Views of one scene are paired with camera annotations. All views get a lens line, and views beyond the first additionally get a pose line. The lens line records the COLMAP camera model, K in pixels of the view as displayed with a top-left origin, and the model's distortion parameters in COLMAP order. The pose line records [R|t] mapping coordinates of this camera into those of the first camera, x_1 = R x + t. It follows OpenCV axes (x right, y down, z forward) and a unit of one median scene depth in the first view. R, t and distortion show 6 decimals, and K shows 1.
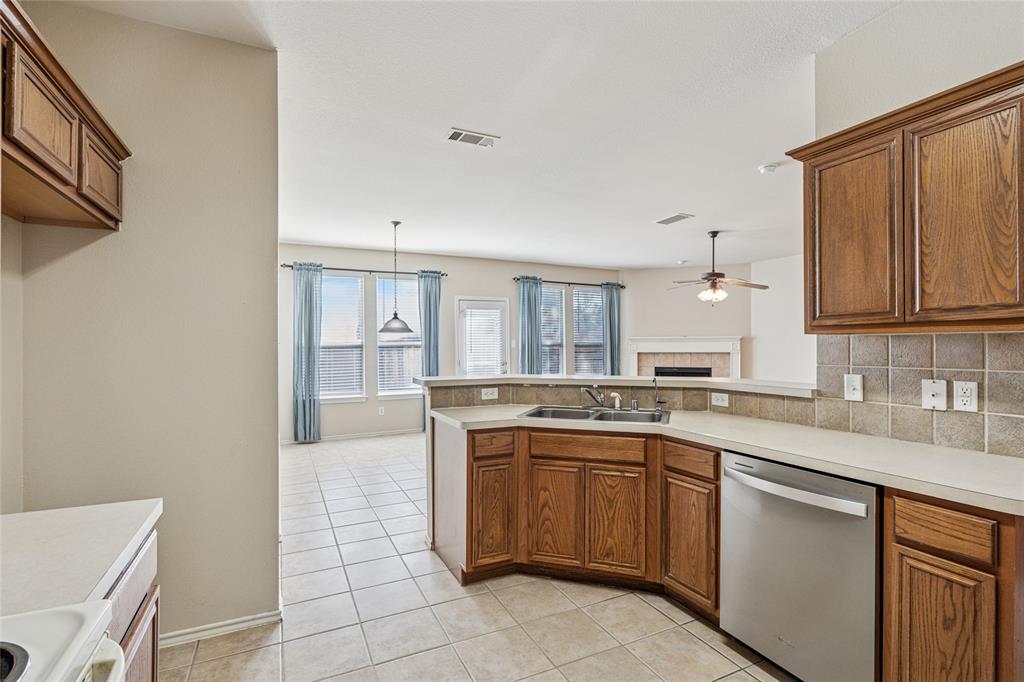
lens RADIAL K [[485.6, 0, 520.4], [0, 485.6, 341.5], [0, 0, 1]] dist [0.000110, 0.000413]
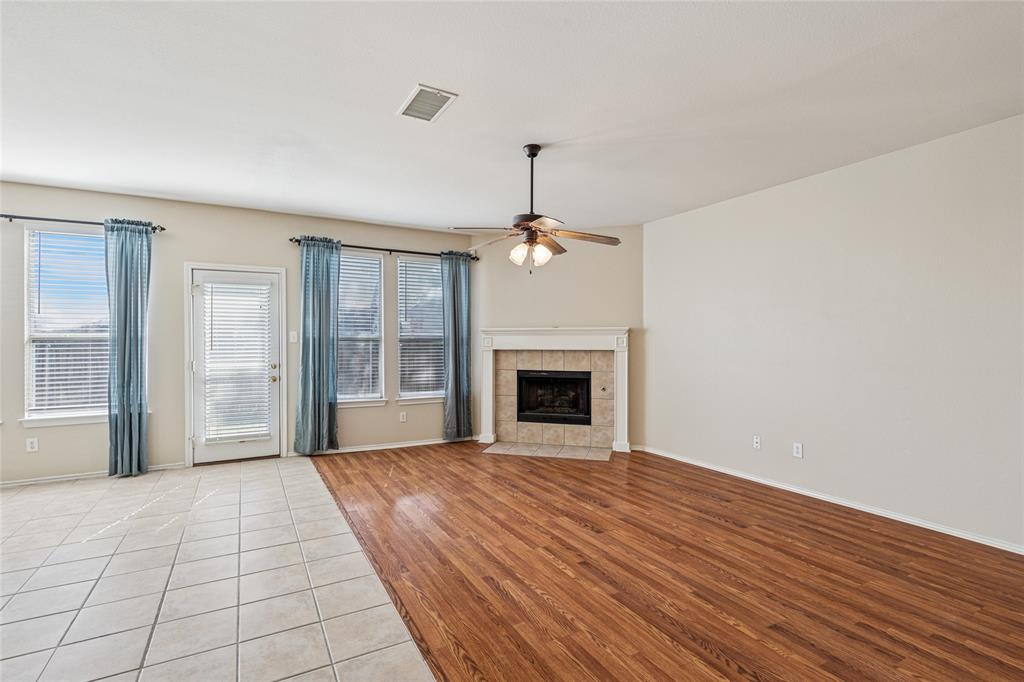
lens RADIAL K [[485.6, 0, 524.9], [0, 485.6, 343.6], [0, 0, 1]] dist [0.000110, 0.000413]
pose [[0.998110, 0.002147, 0.061416, 0.258561], [-0.002988, 0.999903, 0.013610, 0.003664], [-0.061380, -0.013767, 0.998019, 0.300395]]
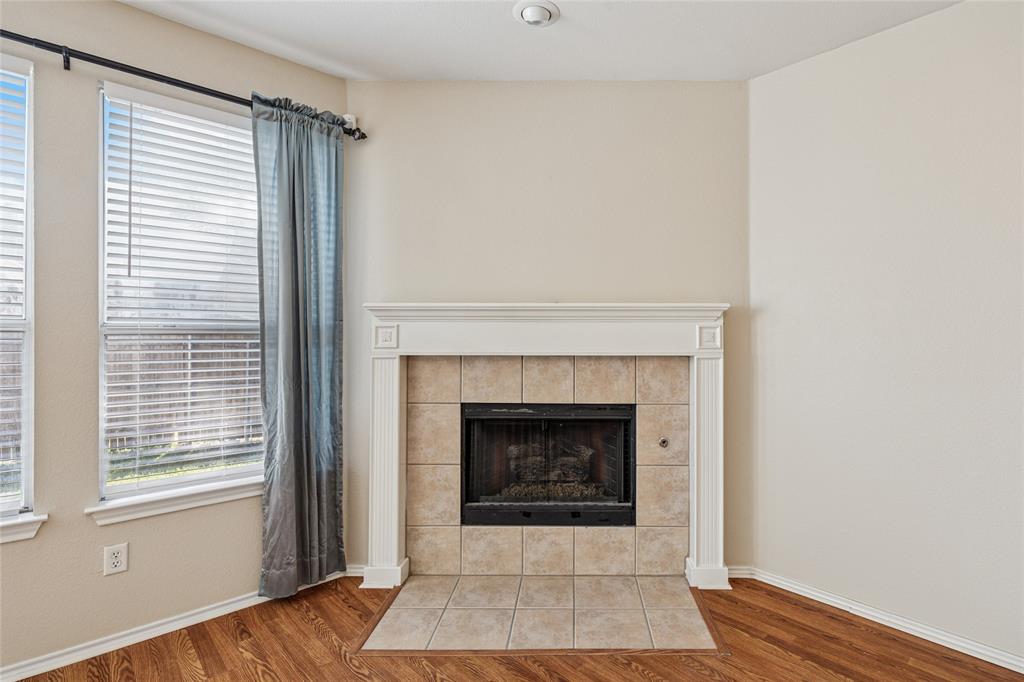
lens RADIAL K [[499.6, 0, 599.7], [0, 499.6, 333.3], [0, 0, 1]] dist [-0.005477, -0.001507]
pose [[0.941048, 0.006638, 0.338207, 0.267524], [-0.006947, 0.999976, -0.000298, 0.008563], [-0.338200, -0.002069, 0.941072, 0.718000]]
